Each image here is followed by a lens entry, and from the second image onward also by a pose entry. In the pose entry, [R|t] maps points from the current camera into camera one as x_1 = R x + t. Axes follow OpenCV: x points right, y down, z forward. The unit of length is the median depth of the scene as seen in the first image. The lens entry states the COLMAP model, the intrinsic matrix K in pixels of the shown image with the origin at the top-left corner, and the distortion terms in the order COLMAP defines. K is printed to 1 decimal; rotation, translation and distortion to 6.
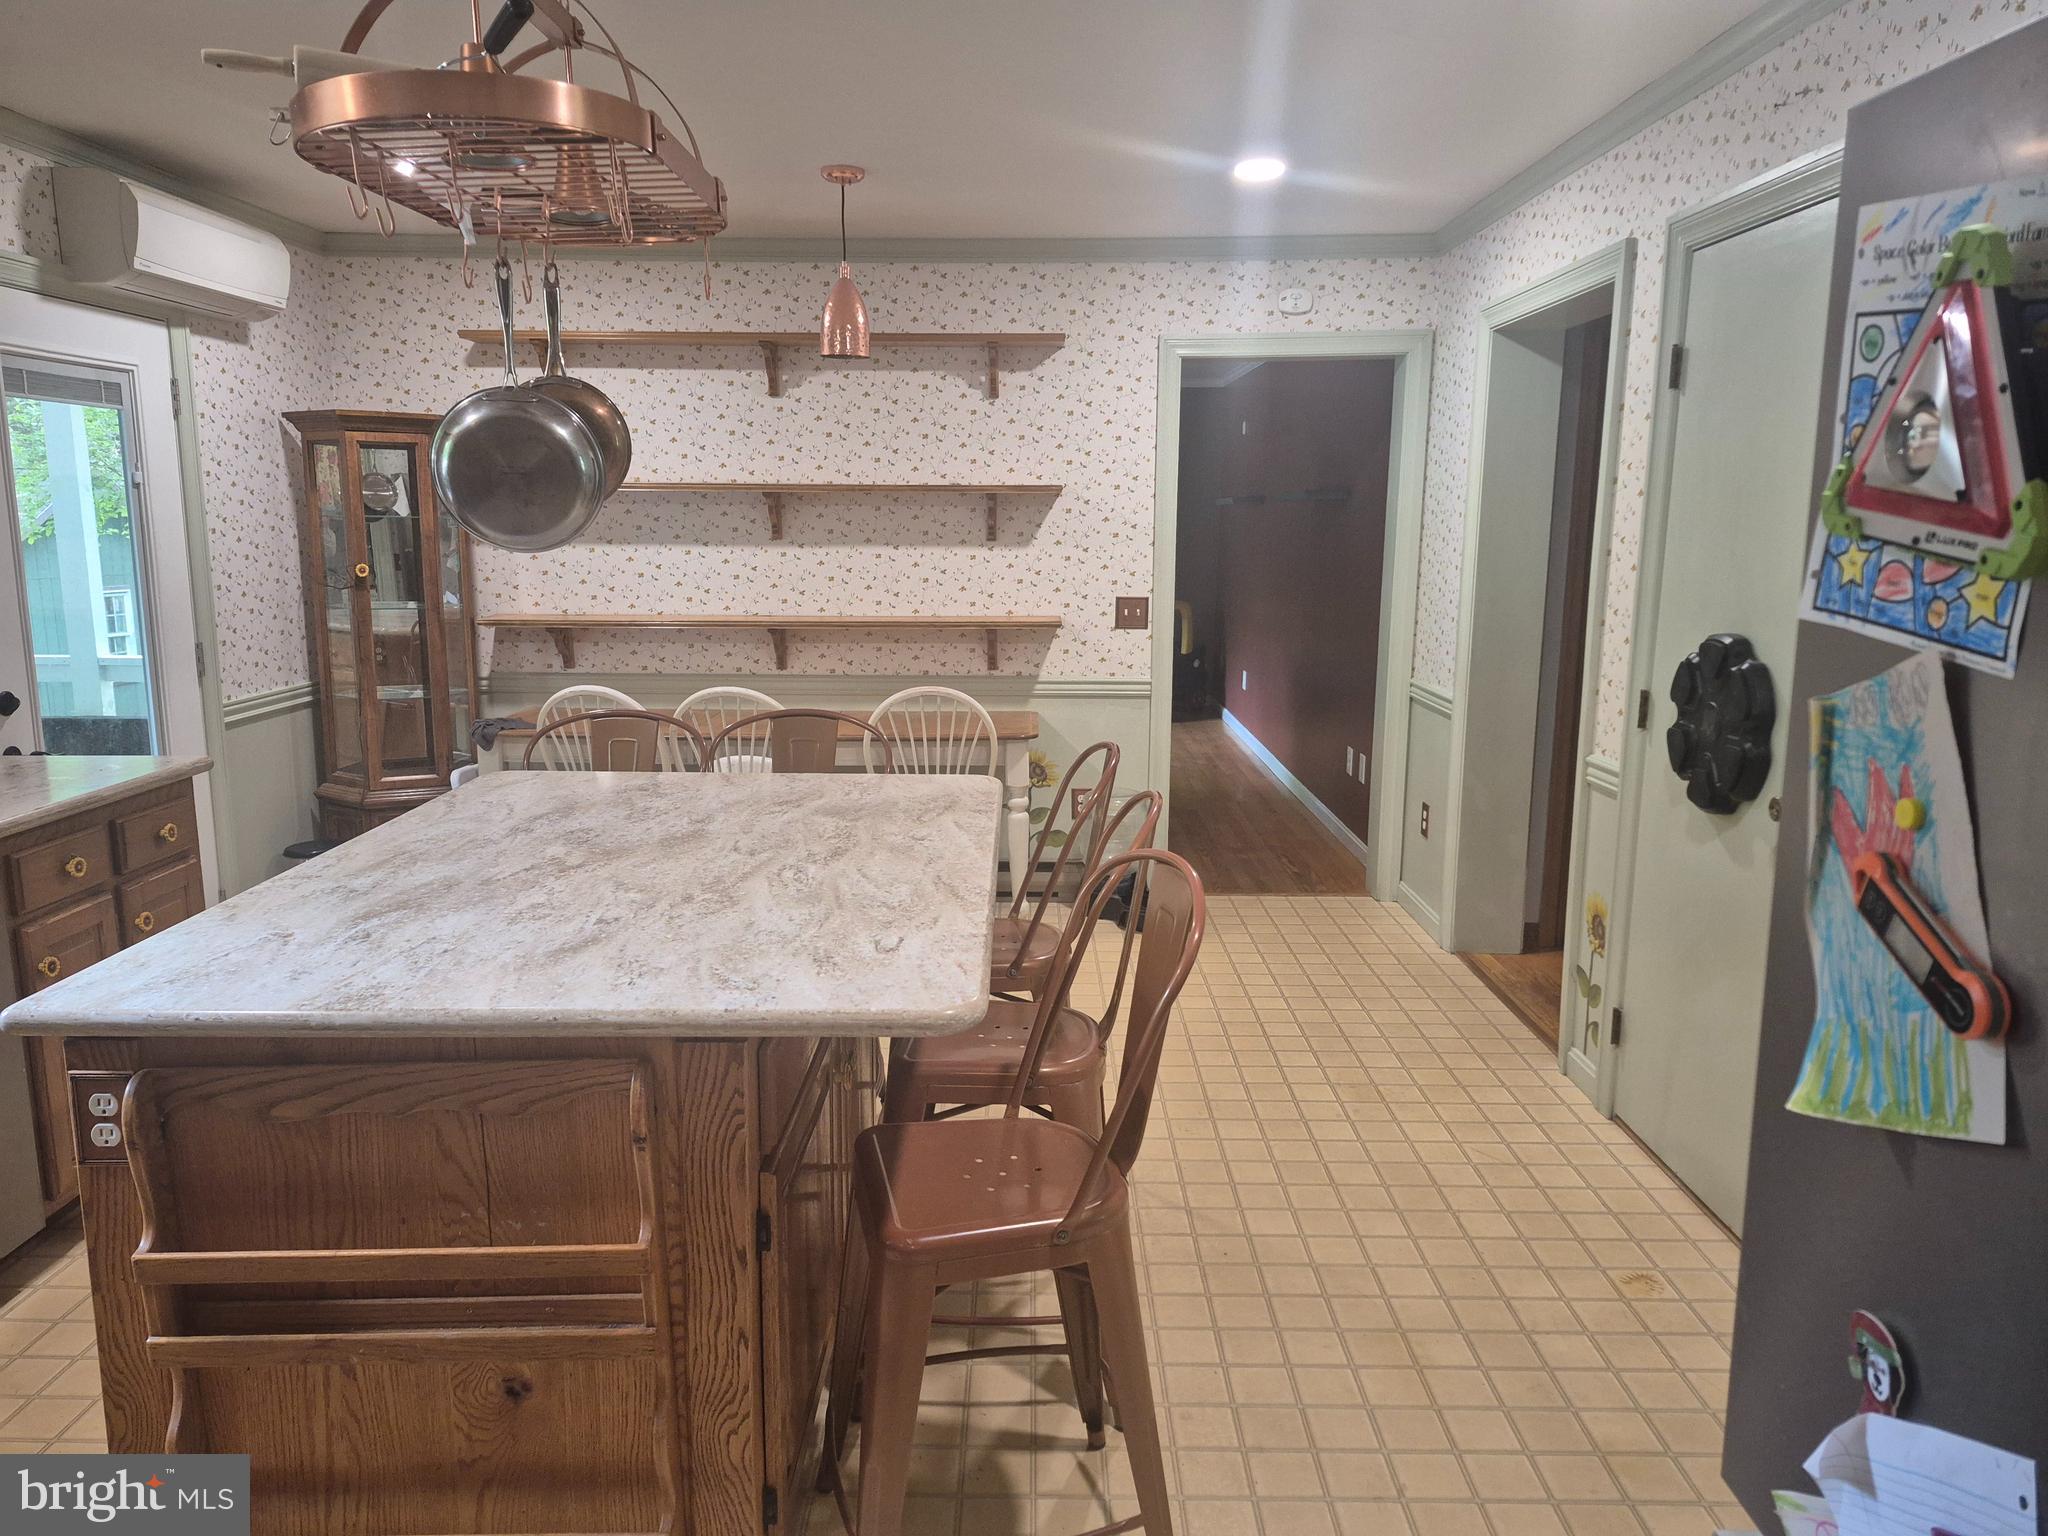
lens RADIAL K [[1407.2, 0, 1023.9], [0, 1407.2, 765.6], [0, 0, 1]] dist [0.000575, -0.001250]
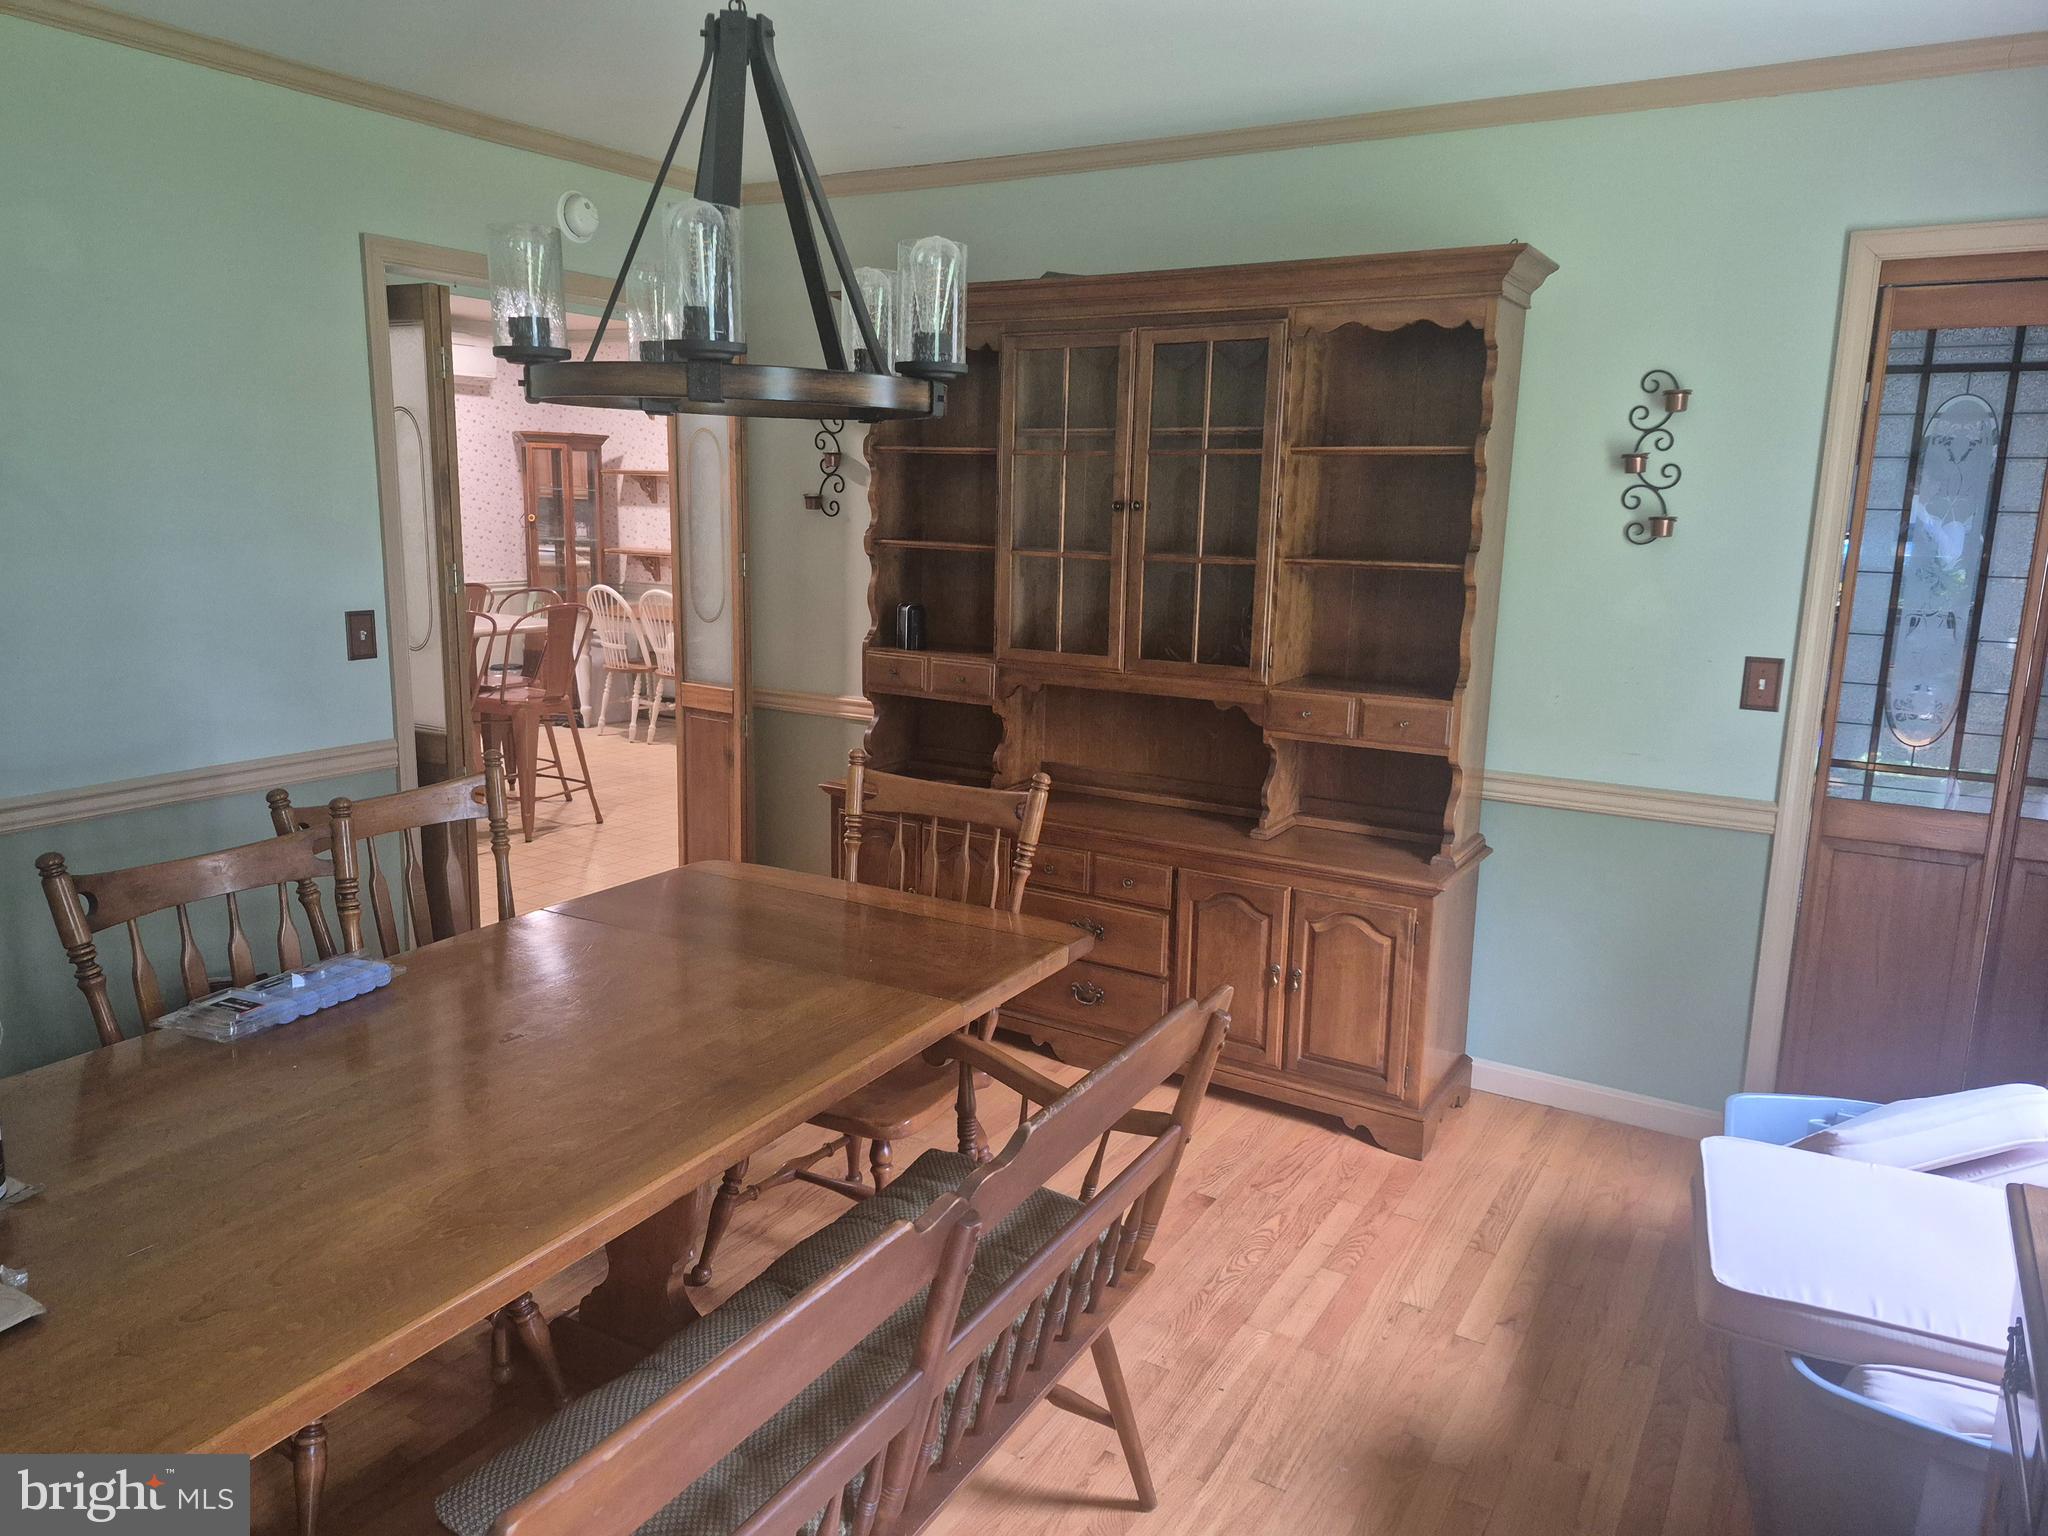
lens RADIAL K [[1407.2, 0, 1023.3], [0, 1407.2, 765.7], [0, 0, 1]] dist [0.000575, -0.001250]
pose [[0.856639, 0.111603, -0.503701, 1.076990], [-0.105932, 0.993569, 0.039983, 0.042407], [0.504924, 0.019107, 0.862953, -0.260842]]
